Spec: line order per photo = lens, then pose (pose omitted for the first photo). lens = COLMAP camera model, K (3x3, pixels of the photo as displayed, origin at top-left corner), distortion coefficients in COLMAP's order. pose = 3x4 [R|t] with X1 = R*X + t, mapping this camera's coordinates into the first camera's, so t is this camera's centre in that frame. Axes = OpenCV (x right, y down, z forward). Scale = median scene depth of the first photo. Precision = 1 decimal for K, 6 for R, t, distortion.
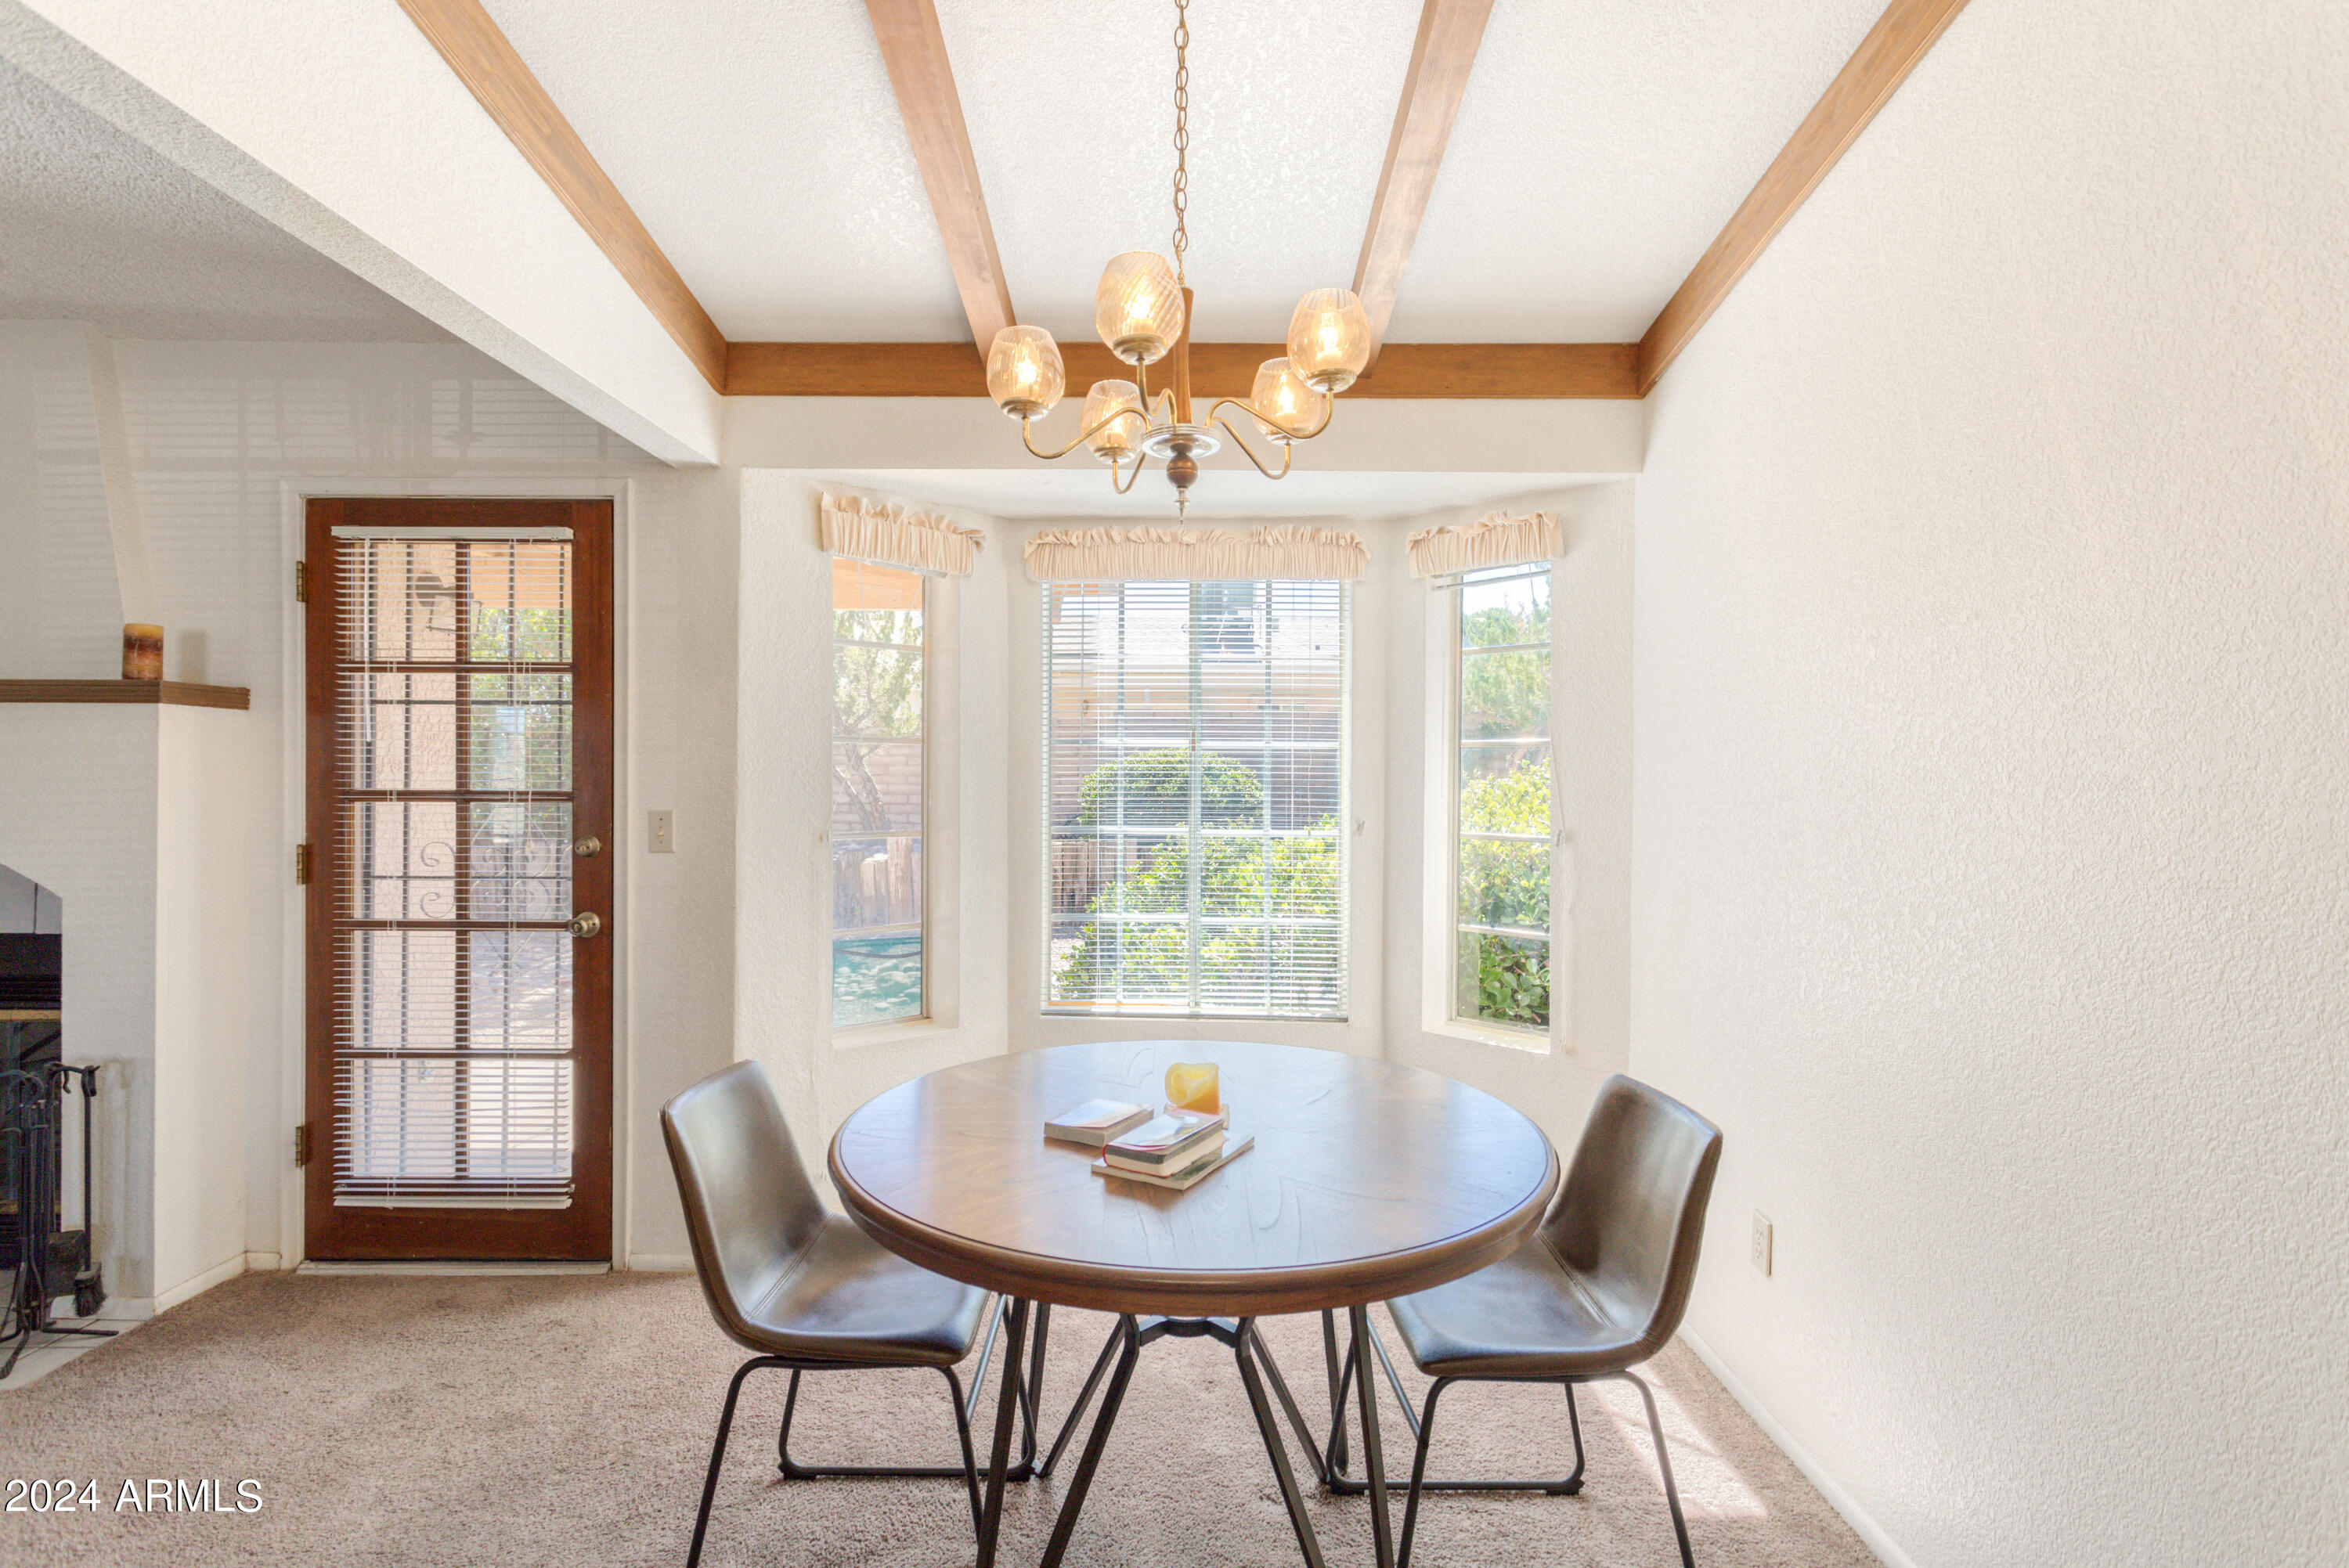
lens RADIAL K [[1124.7, 0, 1175.2], [0, 1124.7, 784.2], [0, 0, 1]] dist [-0.004660, 0.000572]
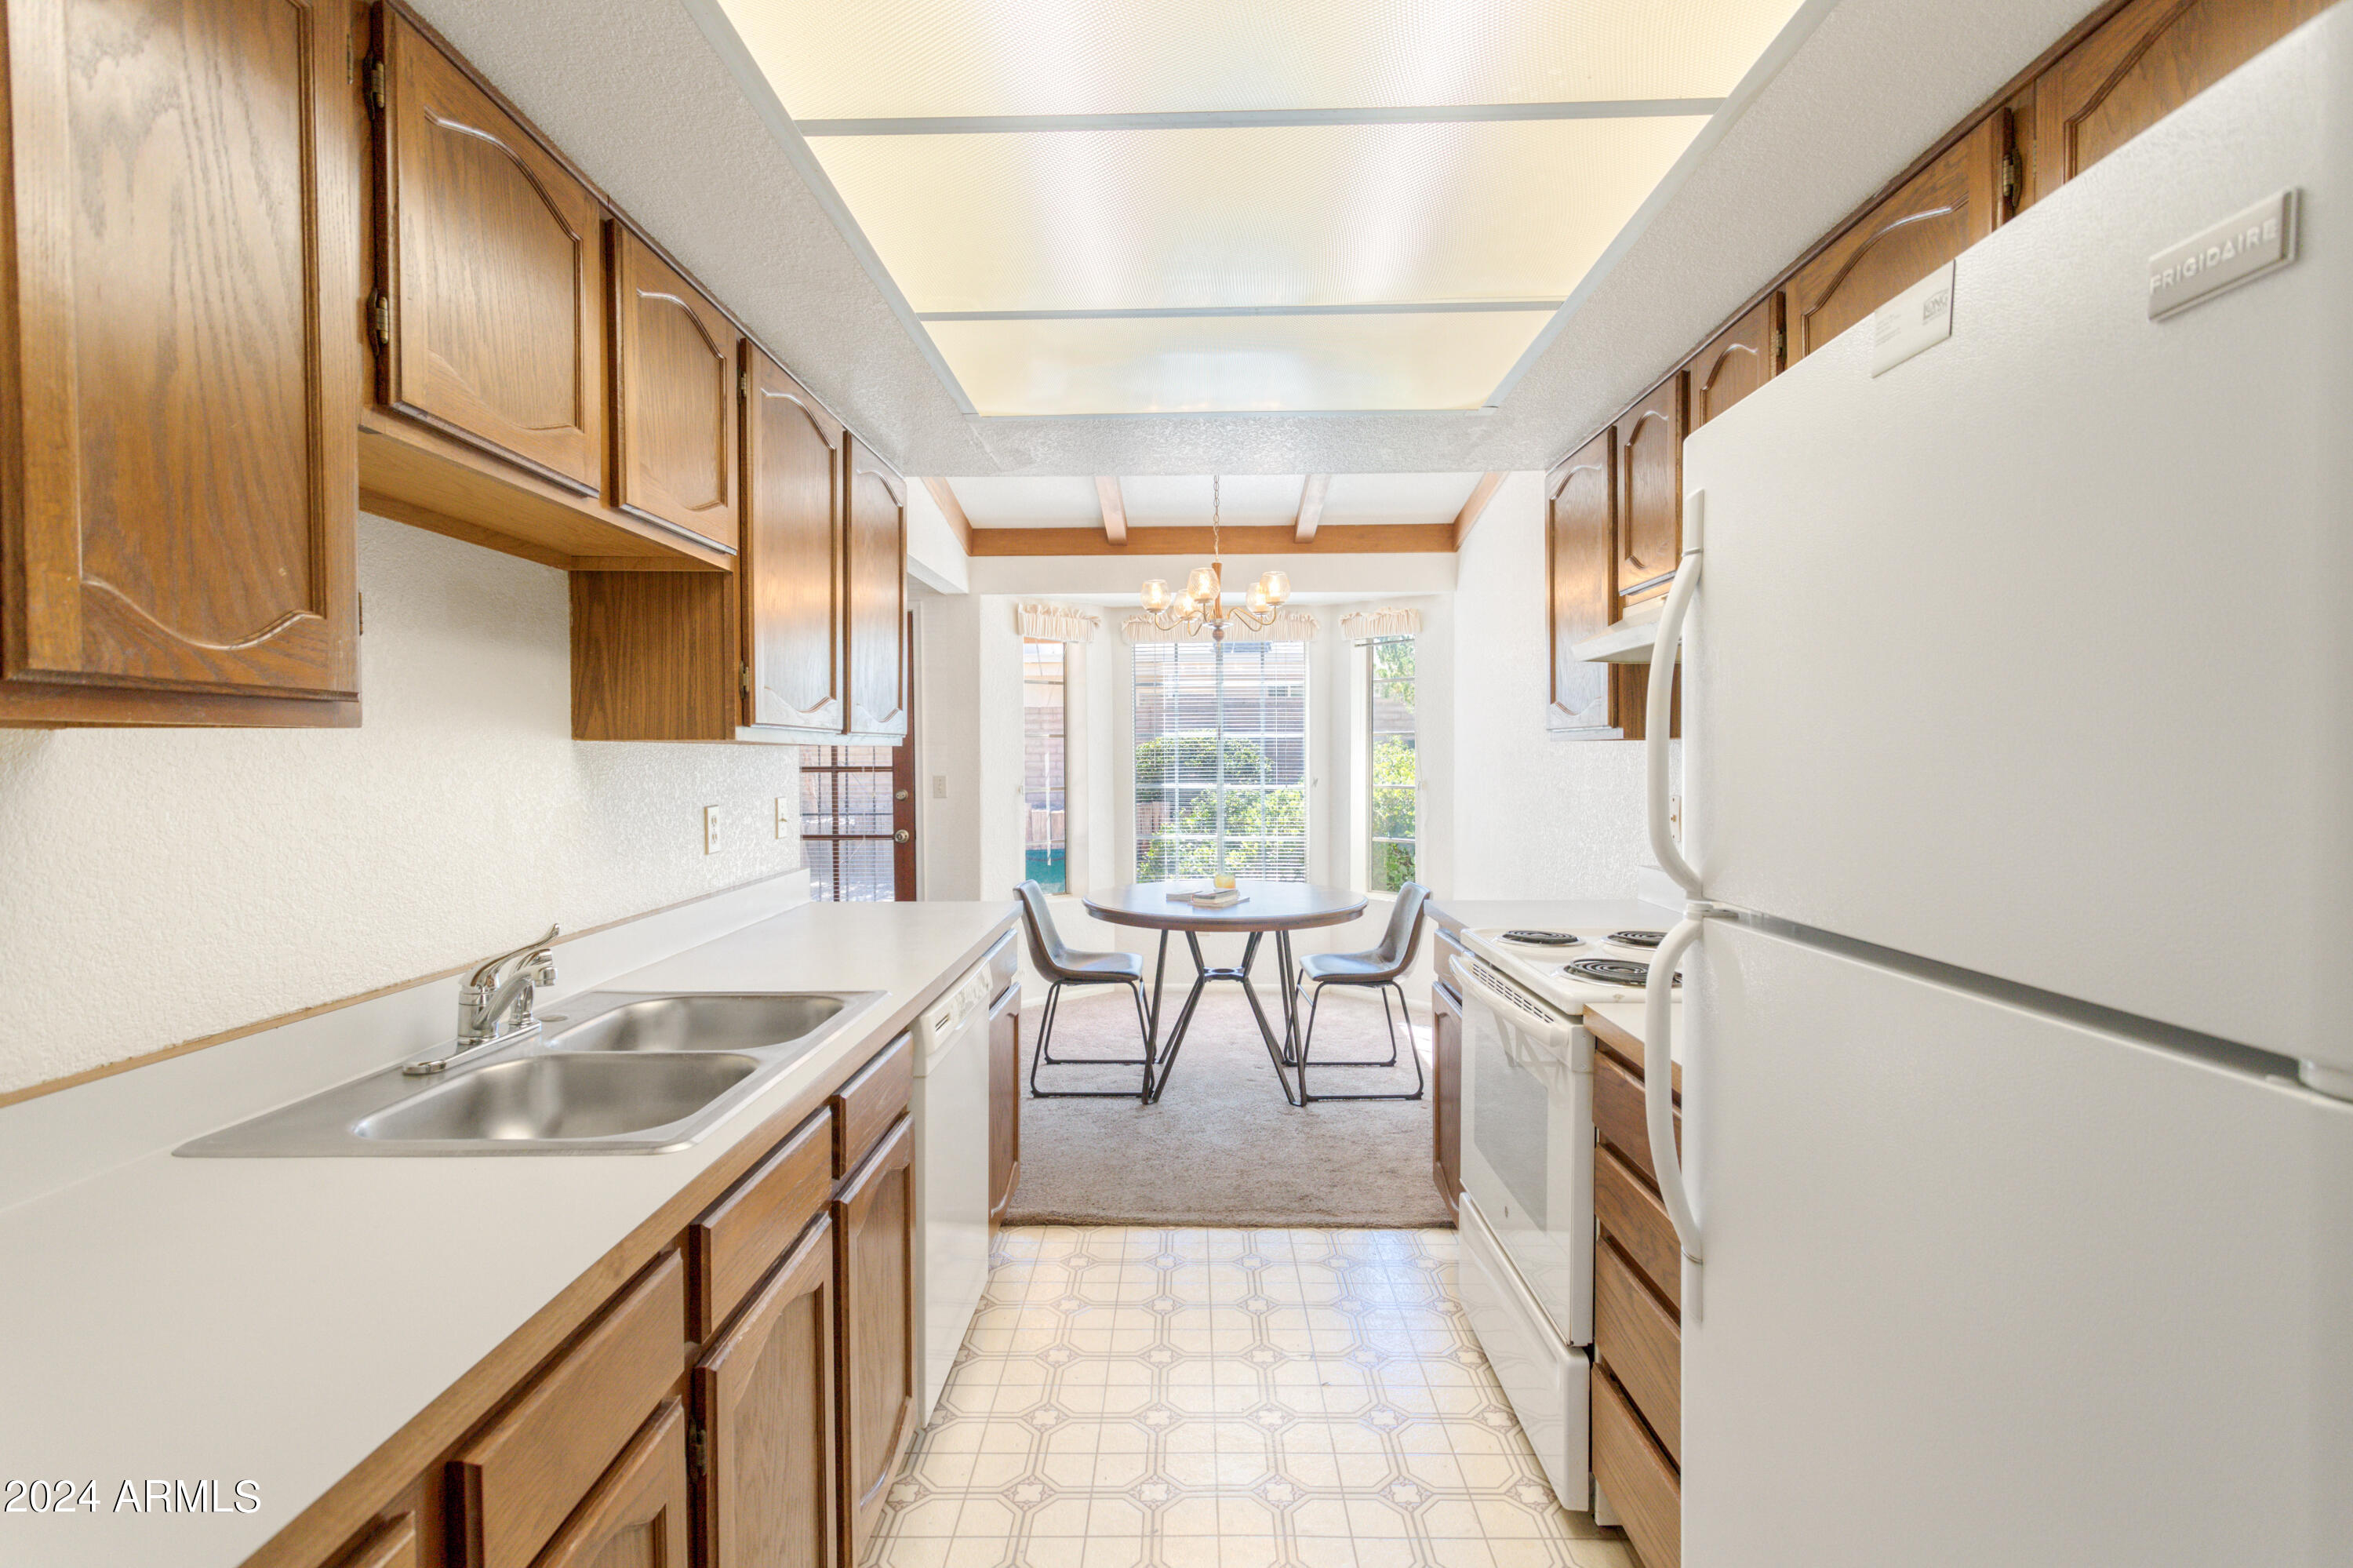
lens RADIAL K [[1126.7, 0, 1164.9], [0, 1126.7, 779.9], [0, 0, 1]] dist [-0.004660, 0.000572]
pose [[0.999659, -0.010930, -0.023721, -0.032583], [0.011331, 0.999794, 0.016852, 0.003009], [0.023532, -0.017115, 0.999577, -0.887457]]
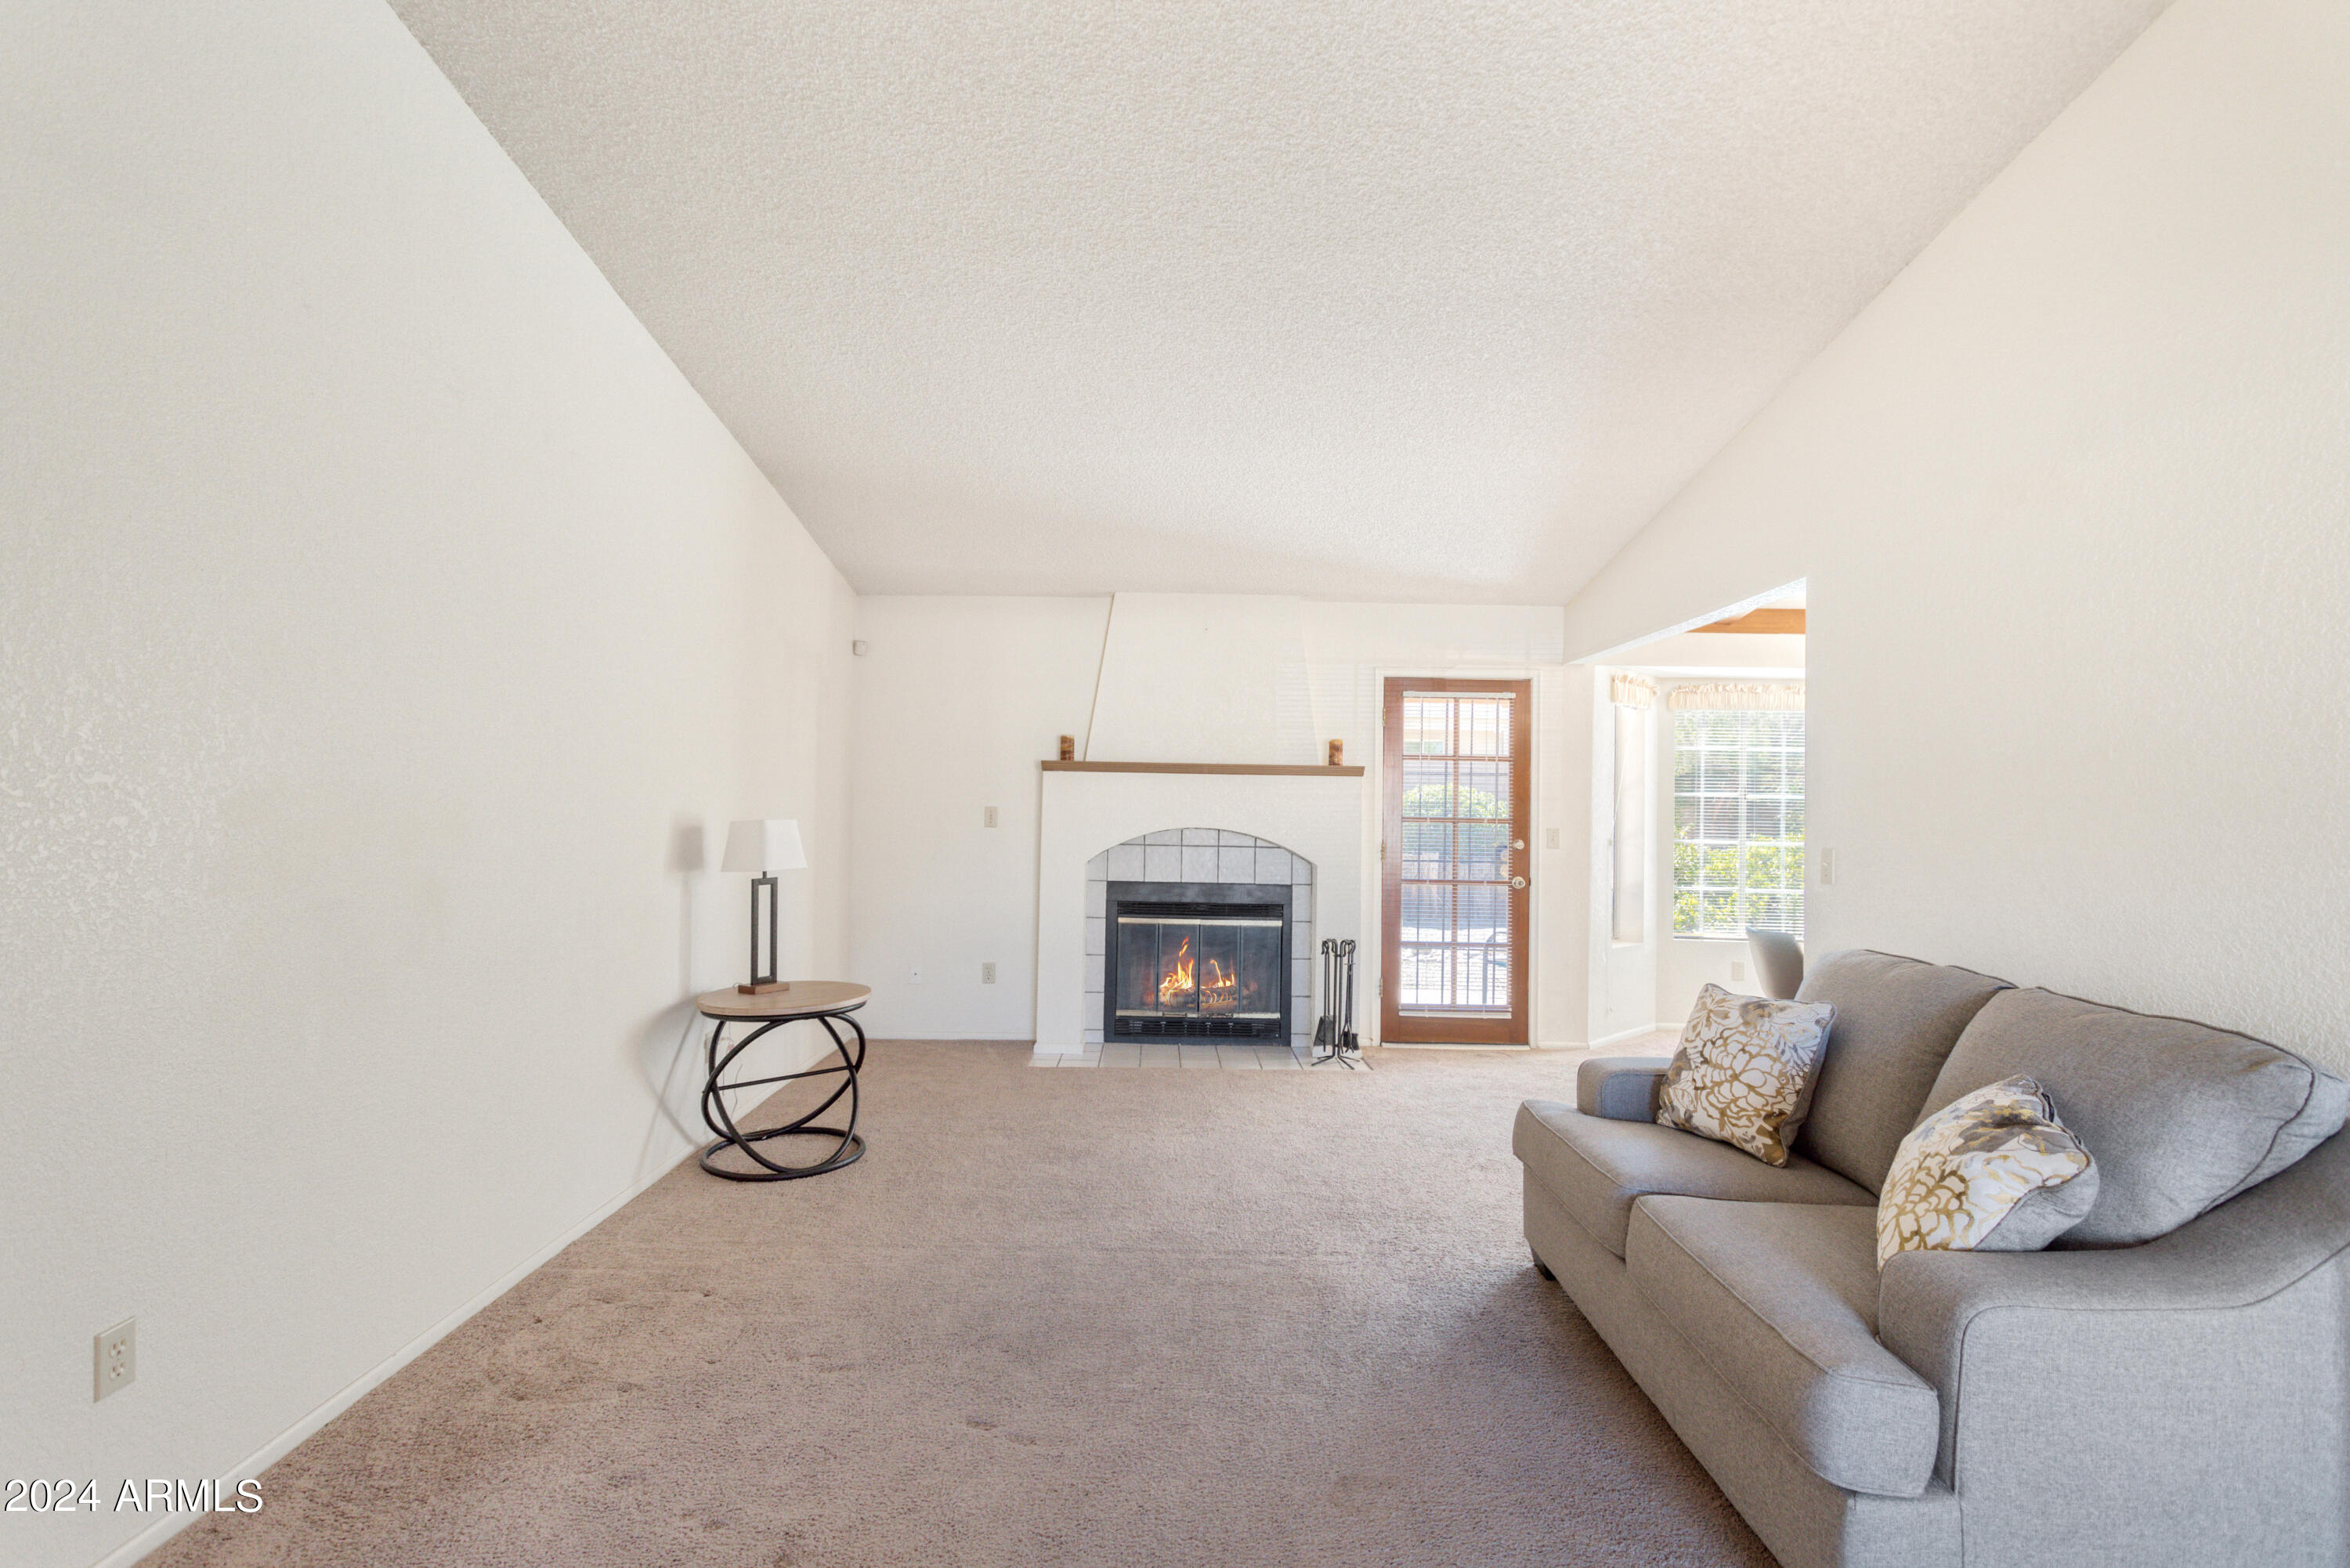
lens RADIAL K [[1125.2, 0, 1177.2], [0, 1125.2, 784.9], [0, 0, 1]] dist [-0.004660, 0.000572]
pose [[0.999925, 0.011932, 0.002686, -1.157326], [-0.011905, 0.999879, -0.009997, -0.028291], [-0.002805, 0.009964, 0.999946, -1.085385]]
